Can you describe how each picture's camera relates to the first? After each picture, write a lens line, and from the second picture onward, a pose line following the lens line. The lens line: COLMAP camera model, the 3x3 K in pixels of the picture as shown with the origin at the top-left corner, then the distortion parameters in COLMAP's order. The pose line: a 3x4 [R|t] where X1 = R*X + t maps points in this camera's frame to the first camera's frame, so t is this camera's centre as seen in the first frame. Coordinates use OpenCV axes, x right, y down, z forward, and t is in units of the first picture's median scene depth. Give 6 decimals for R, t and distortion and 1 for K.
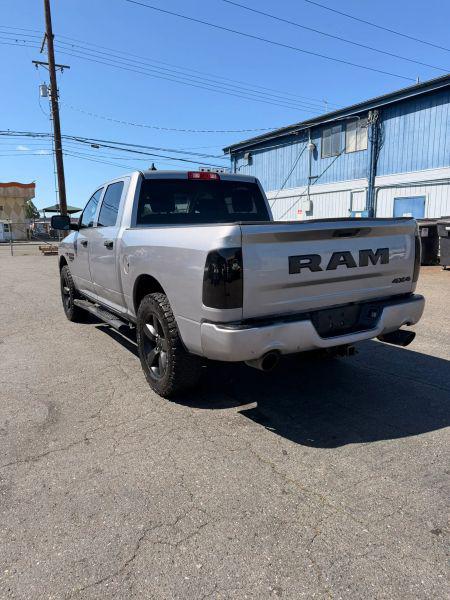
lens RADIAL K [[420.5, 0, 225.0], [0, 420.5, 300.0], [0, 0, 1]] dist [0.005405, -0.003085]
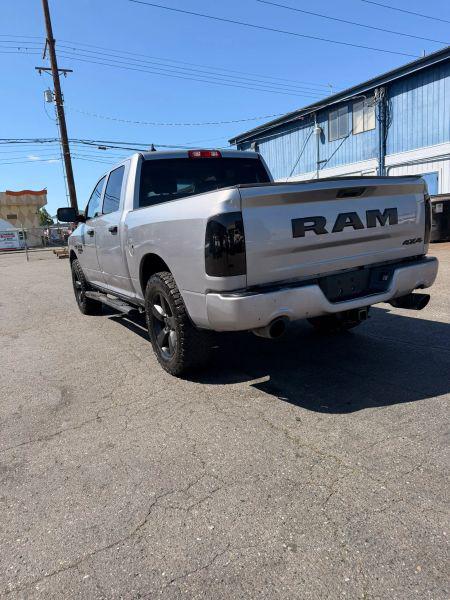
lens RADIAL K [[420.5, 0, 225.0], [0, 420.5, 300.0], [0, 0, 1]] dist [0.005405, -0.003085]
pose [[0.997560, -0.058372, -0.038310, 0.015580], [0.058855, 0.998199, 0.011603, 0.038941], [0.037564, -0.013829, 0.999199, 0.013804]]
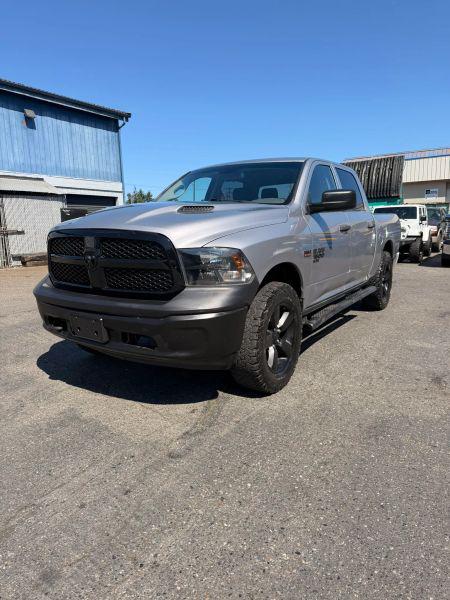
lens RADIAL K [[425.5, 0, 224.3], [0, 425.5, 298.3], [0, 0, 1]] dist [0.006016, -0.003823]
pose [[-0.397692, -0.121276, 0.909469, -1.402679], [0.182091, 0.961077, 0.207783, -0.291453], [-0.899269, 0.248240, -0.360129, 2.081573]]
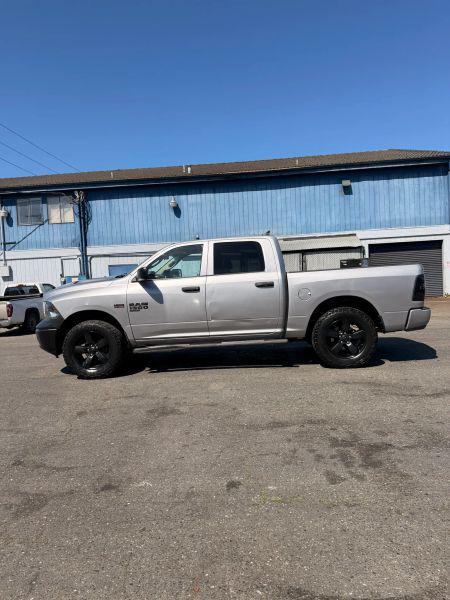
lens RADIAL K [[420.5, 0, 225.0], [0, 420.5, 300.0], [0, 0, 1]] dist [0.005405, -0.003085]
pose [[0.590955, -0.039270, 0.805748, -1.618759], [0.172516, 0.981860, -0.078674, 0.013864], [-0.788042, 0.185497, 0.587010, 0.292352]]
